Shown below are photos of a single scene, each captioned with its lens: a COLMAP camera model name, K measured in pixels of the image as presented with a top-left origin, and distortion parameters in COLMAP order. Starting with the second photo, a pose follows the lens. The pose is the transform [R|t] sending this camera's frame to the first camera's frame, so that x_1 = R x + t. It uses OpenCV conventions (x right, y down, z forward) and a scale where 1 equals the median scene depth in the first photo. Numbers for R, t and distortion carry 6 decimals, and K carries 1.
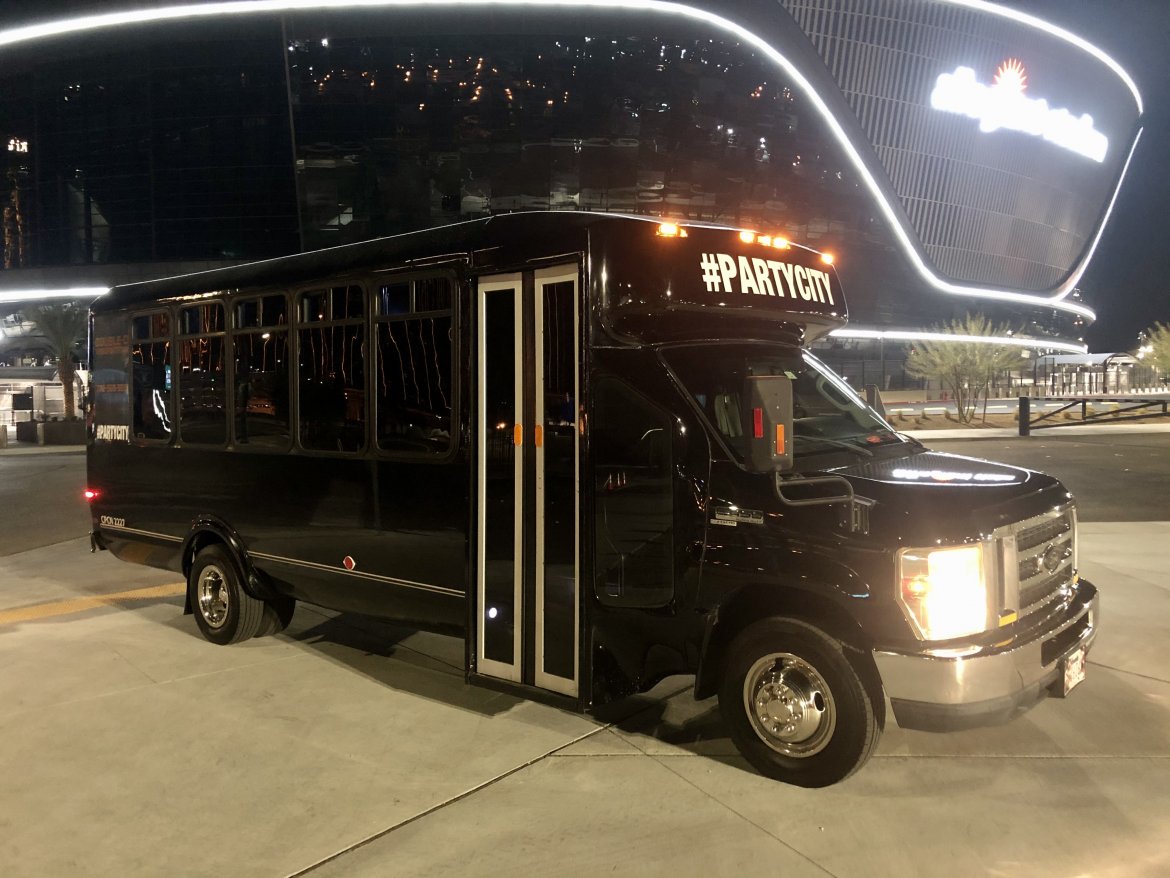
lens RADIAL K [[972.5, 0, 583.8], [0, 972.5, 427.3], [0, 0, 1]] dist [0.017007, 0.003672]
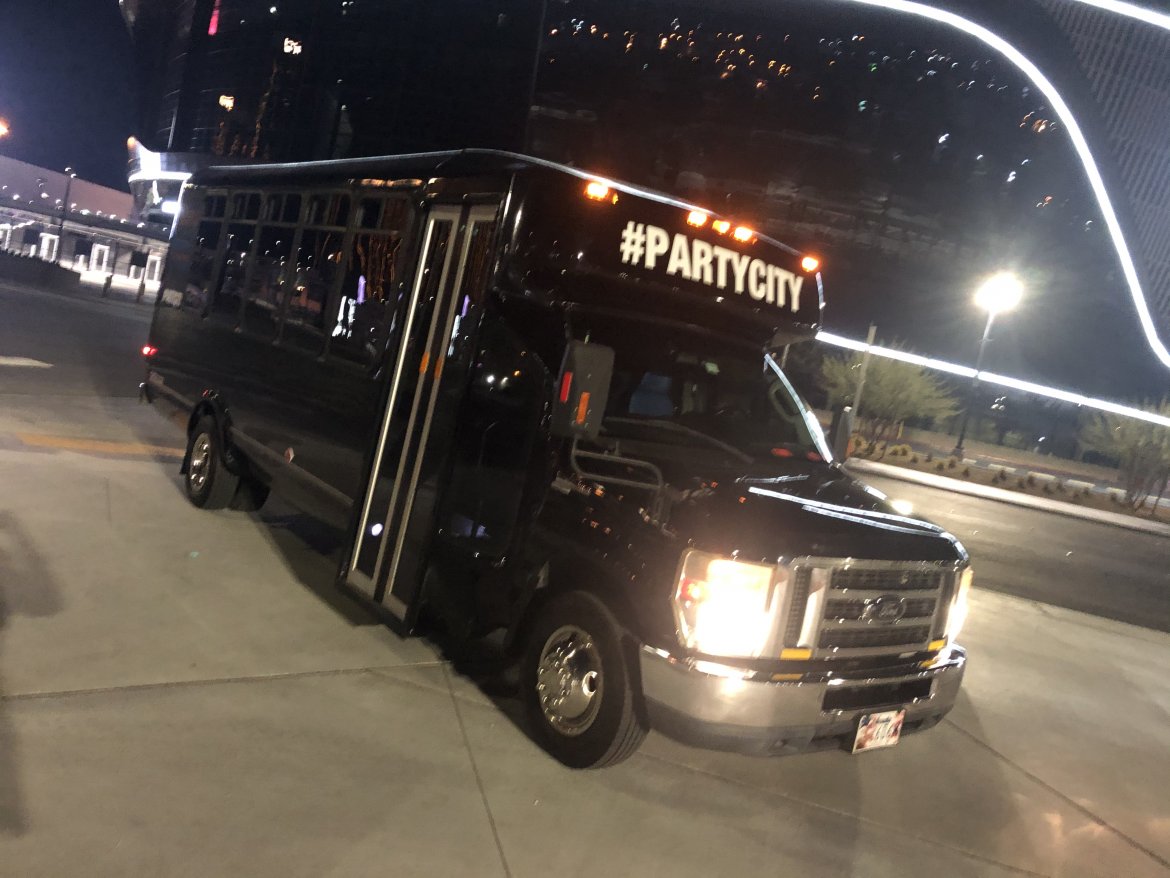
lens RADIAL K [[972.5, 0, 589.0], [0, 972.5, 422.5], [0, 0, 1]] dist [0.017007, 0.003672]
pose [[0.957752, 0.231200, -0.171051, 0.285471], [-0.228348, 0.972897, 0.036437, -0.008199], [0.174839, 0.004162, 0.984588, 0.026272]]
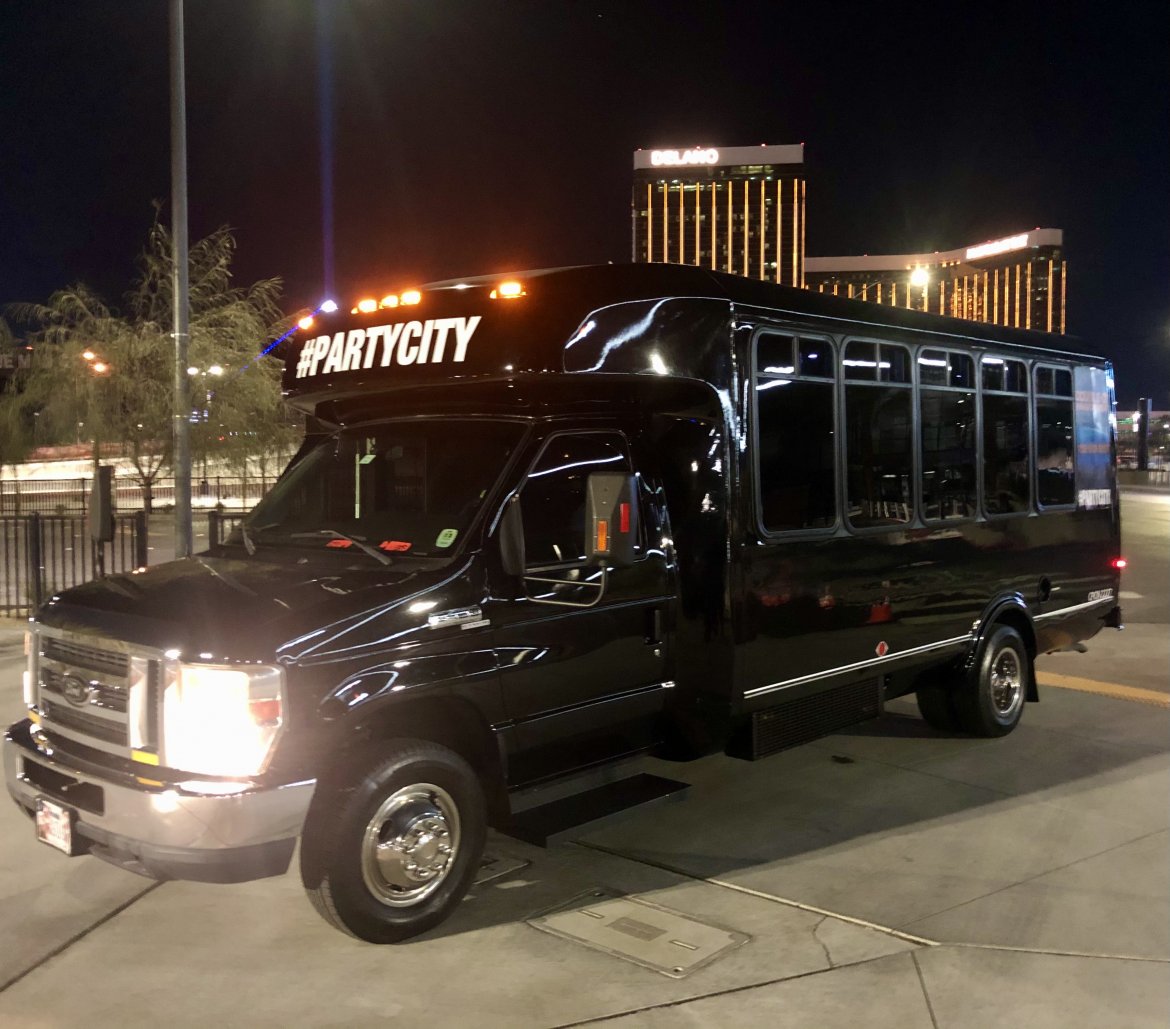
lens RADIAL K [[1137.8, 0, 633.5], [0, 1137.8, 501.2], [0, 0, 1]] dist [0.021631, 0.000000]
pose [[-0.029205, 0.056005, -0.998003, 1.263508], [-0.031082, 0.997895, 0.056908, -0.085004], [0.999090, 0.032682, -0.027403, 1.321900]]
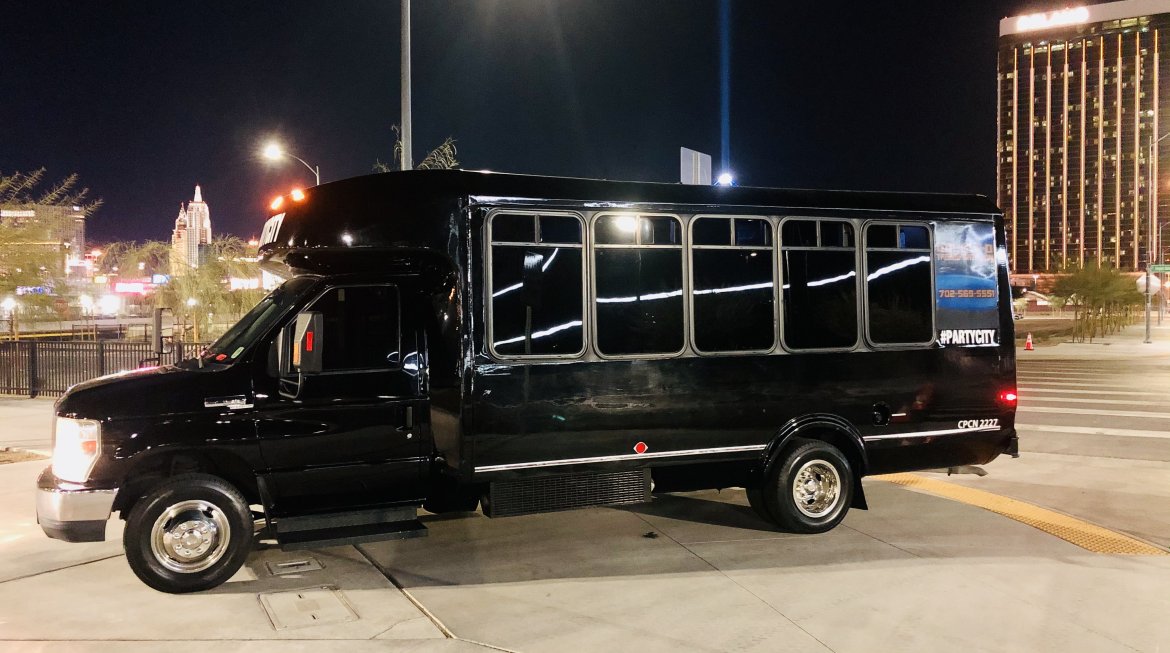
lens RADIAL K [[969.5, 0, 581.5], [0, 969.5, 319.8], [0, 0, 1]] dist [0.014306, 0.015398]
pose [[-0.429974, 0.033968, -0.902202, 1.302534], [-0.017996, 0.998771, 0.046181, -0.107927], [0.902662, 0.036092, -0.428834, 2.084328]]
